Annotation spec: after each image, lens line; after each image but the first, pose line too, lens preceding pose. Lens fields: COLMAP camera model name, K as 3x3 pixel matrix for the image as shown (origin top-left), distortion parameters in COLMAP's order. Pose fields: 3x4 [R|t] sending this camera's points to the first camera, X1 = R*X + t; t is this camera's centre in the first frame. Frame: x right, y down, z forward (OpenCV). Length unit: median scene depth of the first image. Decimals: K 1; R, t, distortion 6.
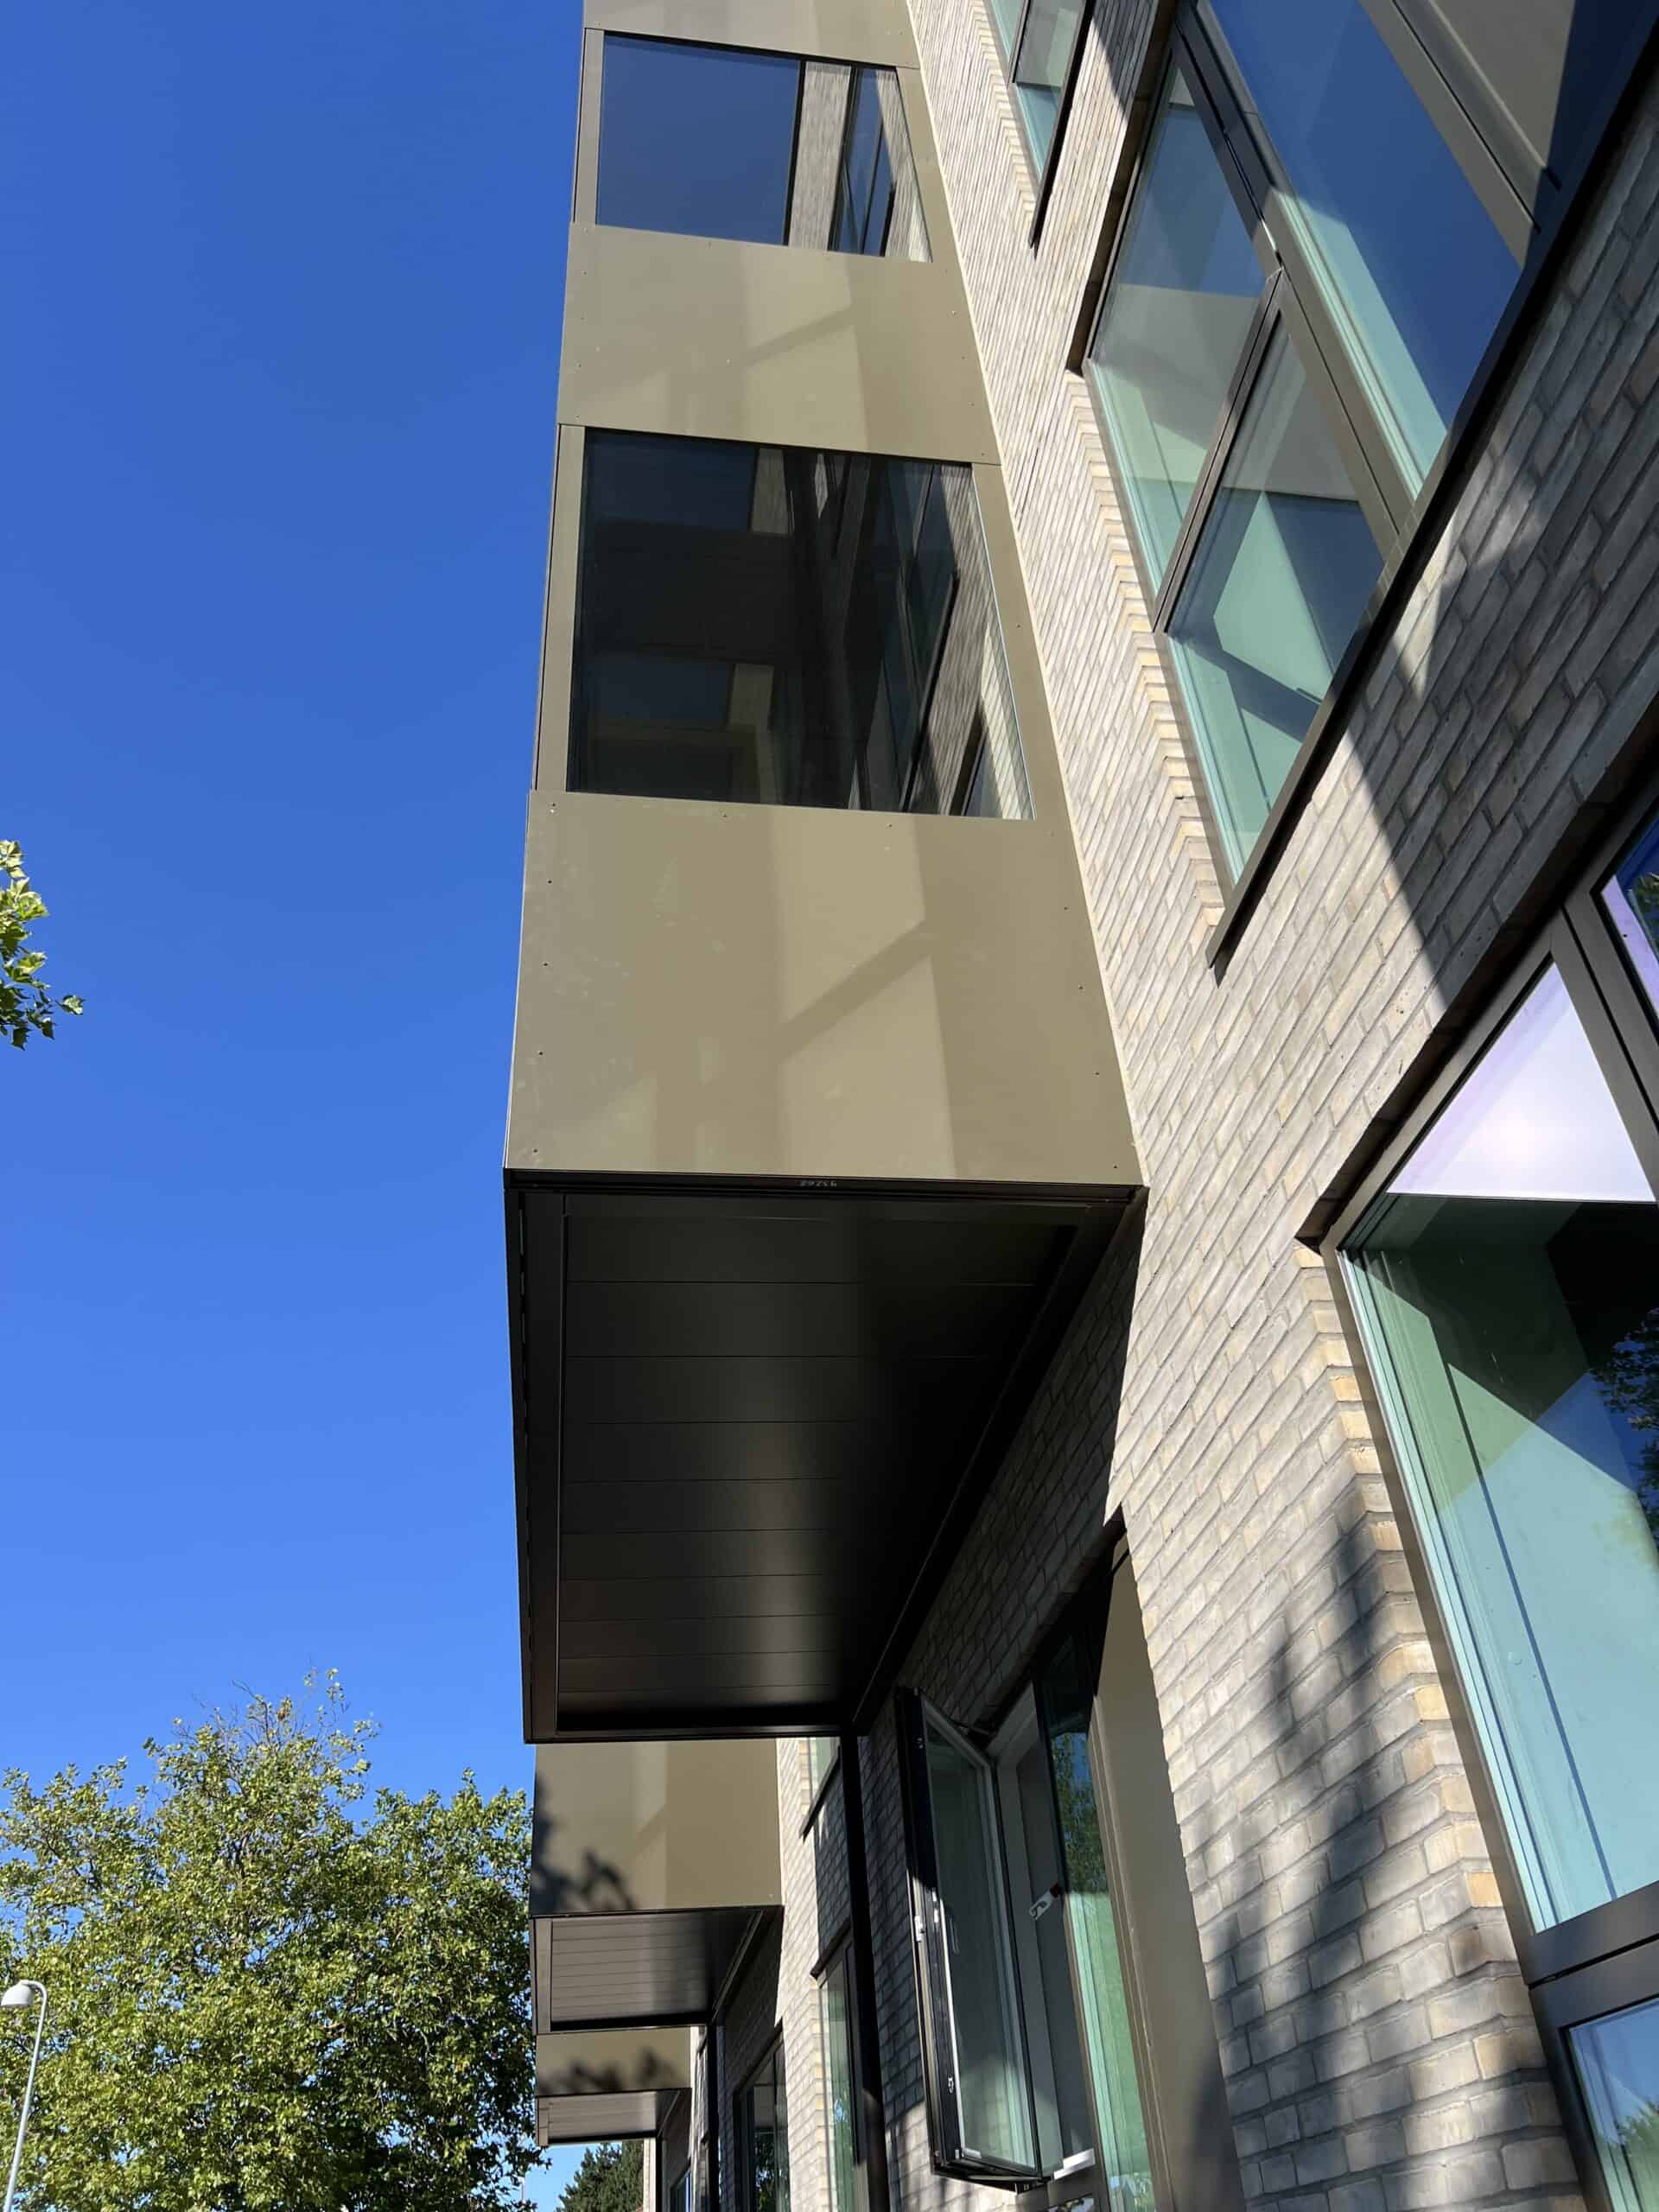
lens RADIAL K [[1687.9, 0, 829.5], [0, 1687.9, 1106.0], [0, 0, 1]] dist [-0.001170, -0.001145]
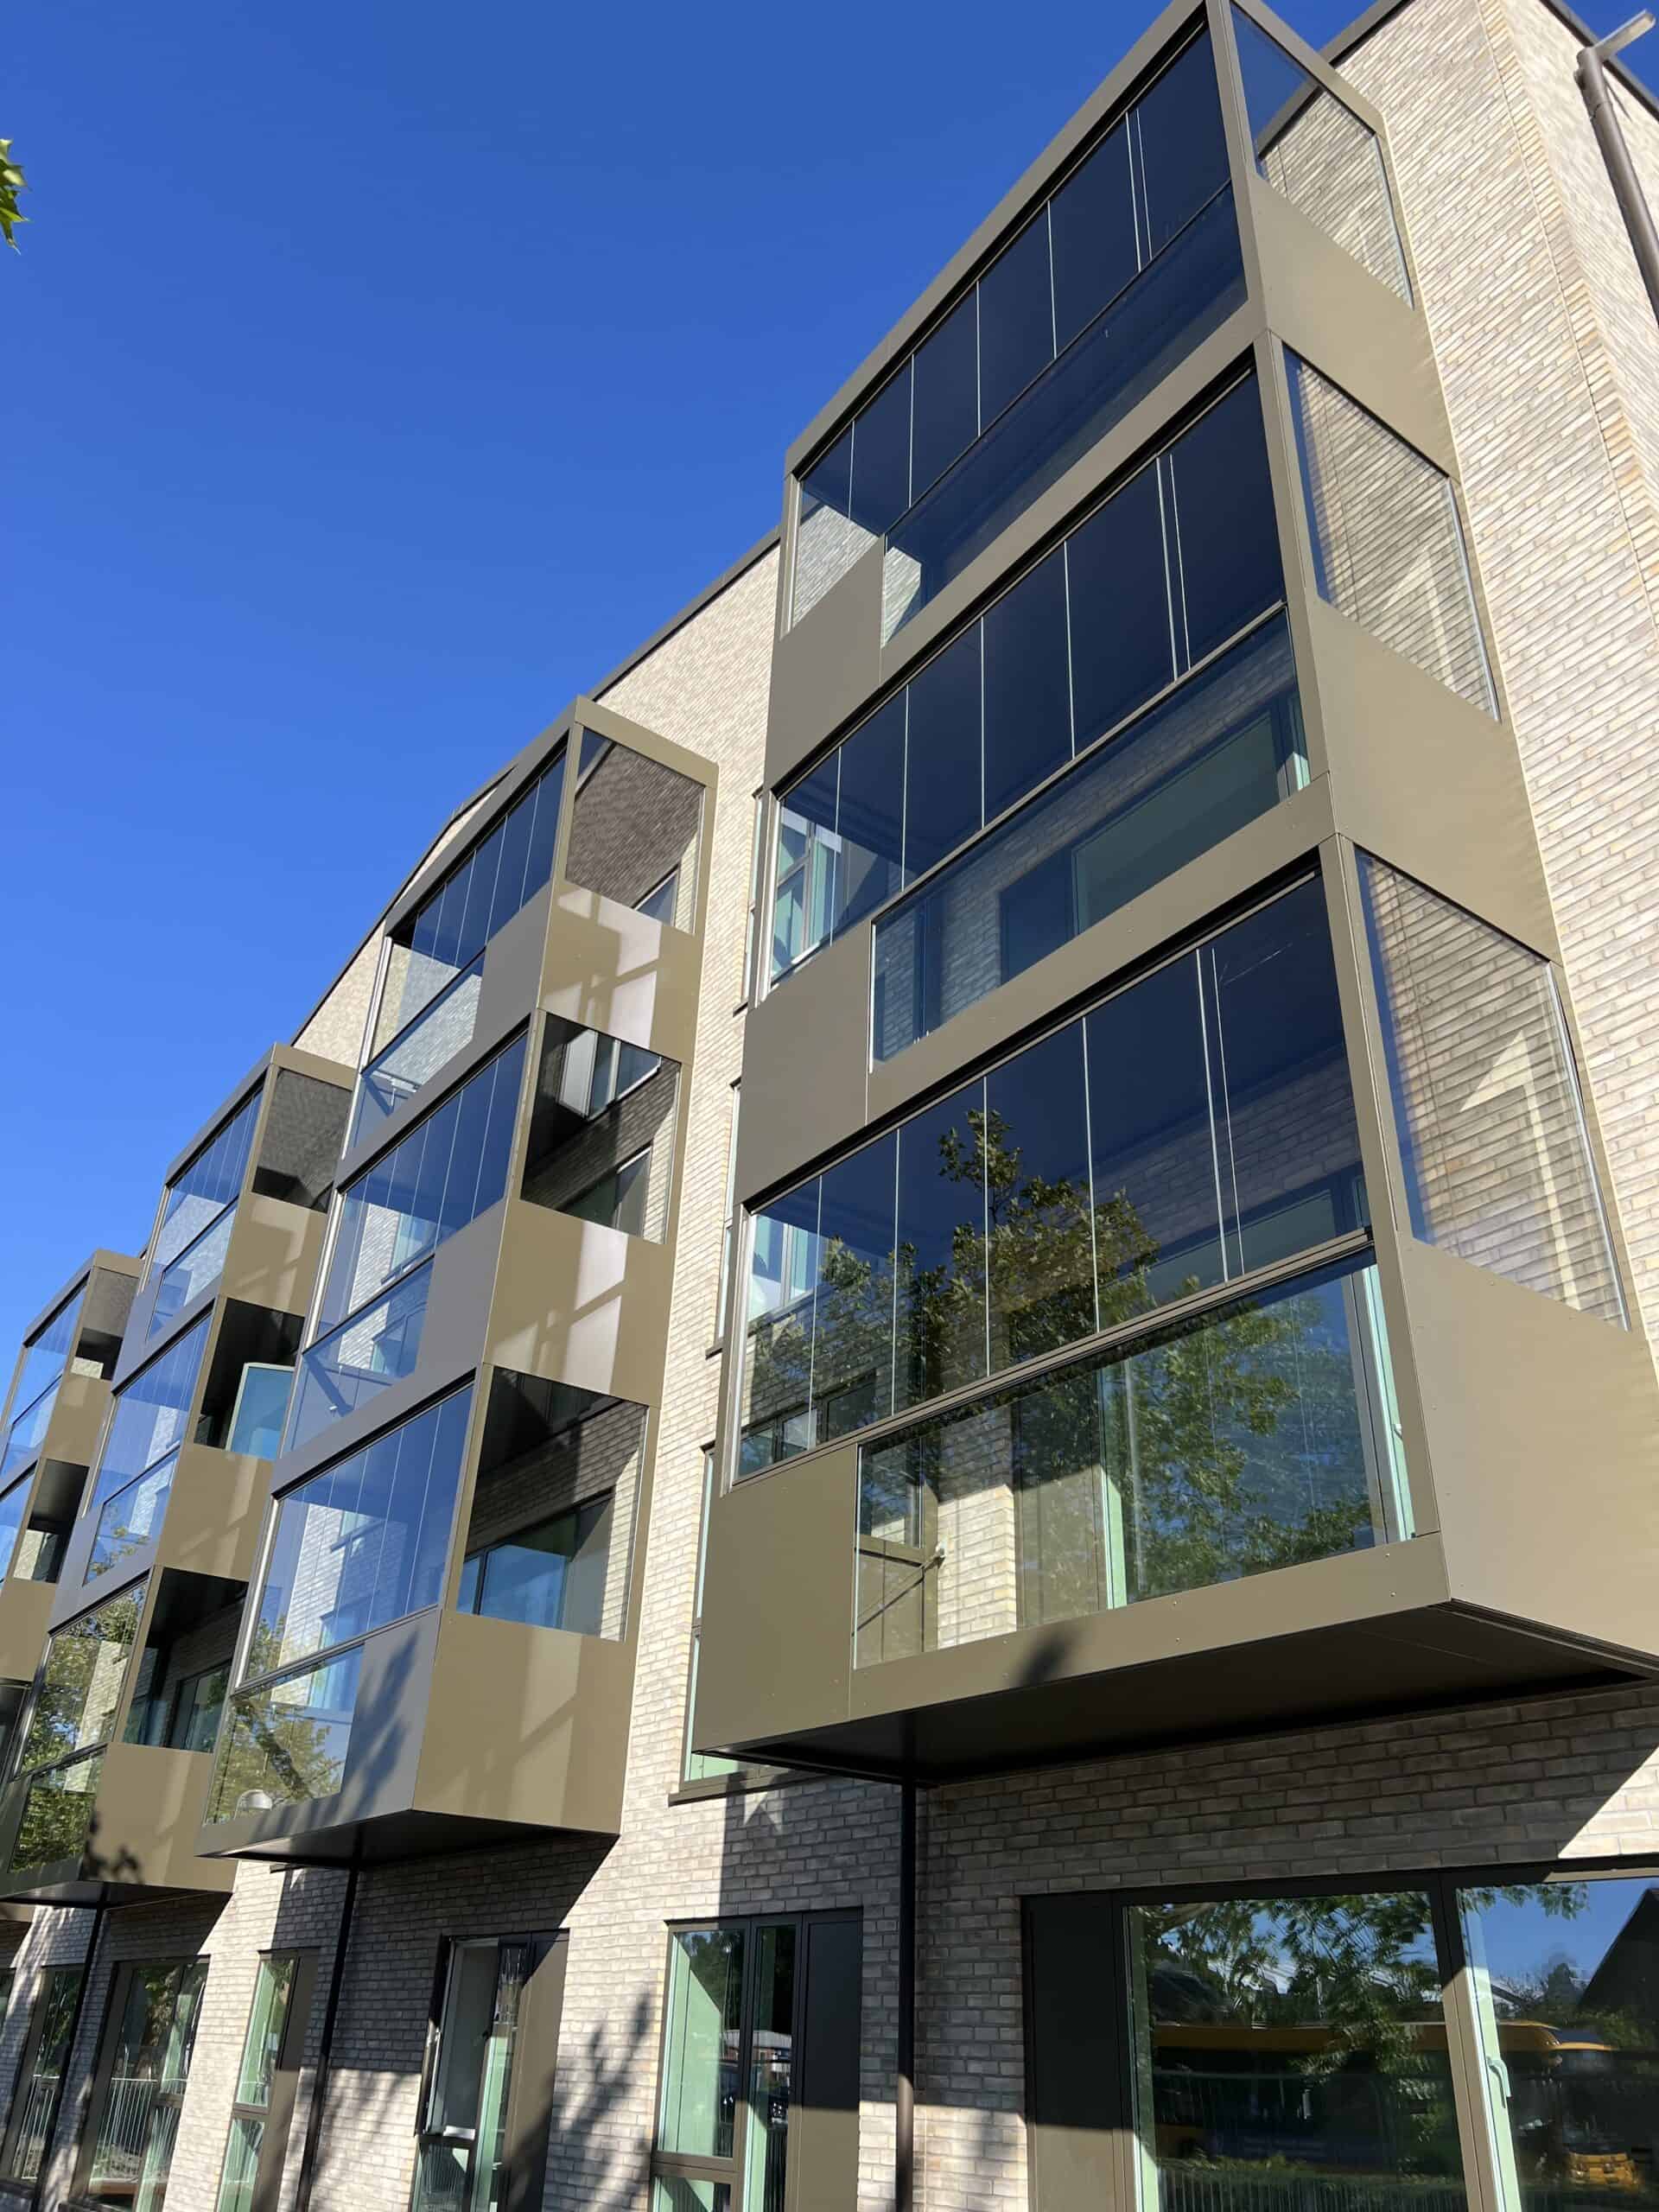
lens RADIAL K [[1687.9, 0, 829.5], [0, 1687.9, 1106.0], [0, 0, 1]] dist [-0.001170, -0.001145]
pose [[0.876159, 0.317115, 0.363021, -0.873167], [-0.353908, 0.934515, 0.037826, -1.259715], [-0.327253, -0.161618, 0.931013, -1.474337]]
